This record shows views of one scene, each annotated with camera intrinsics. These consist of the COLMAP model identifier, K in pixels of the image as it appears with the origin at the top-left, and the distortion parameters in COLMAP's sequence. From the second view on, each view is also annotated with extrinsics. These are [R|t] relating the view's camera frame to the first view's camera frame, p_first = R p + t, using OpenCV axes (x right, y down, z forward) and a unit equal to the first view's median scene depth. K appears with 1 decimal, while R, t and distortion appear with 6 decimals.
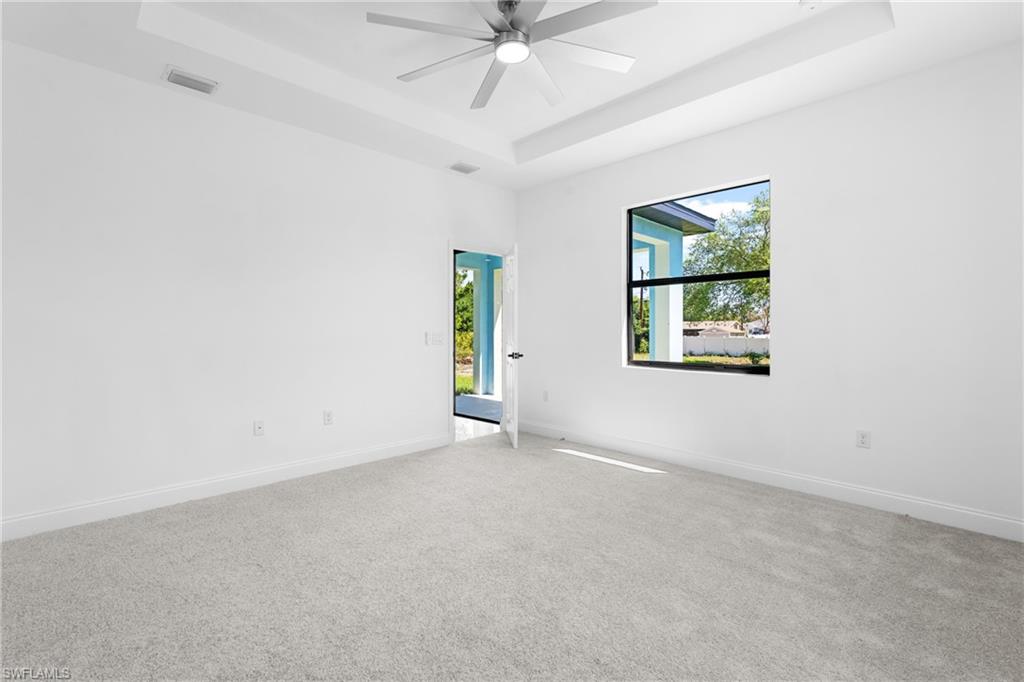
lens RADIAL K [[450.8, 0, 514.8], [0, 450.8, 332.9], [0, 0, 1]] dist [0.001581, 0.000416]
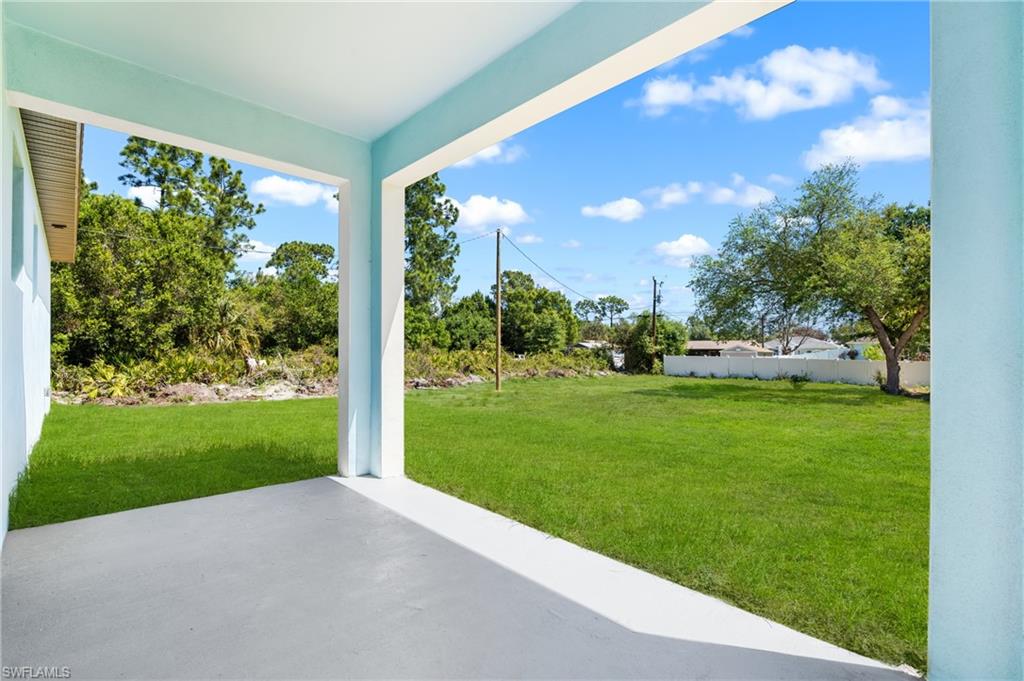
lens RADIAL K [[450.8, 0, 510.3], [0, 450.8, 346.6], [0, 0, 1]] dist [0.001581, 0.000416]
pose [[0.999871, 0.005510, -0.015065, 0.015314], [-0.005748, 0.999859, -0.015783, 0.005141], [0.014976, 0.015868, 0.999762, 0.124155]]
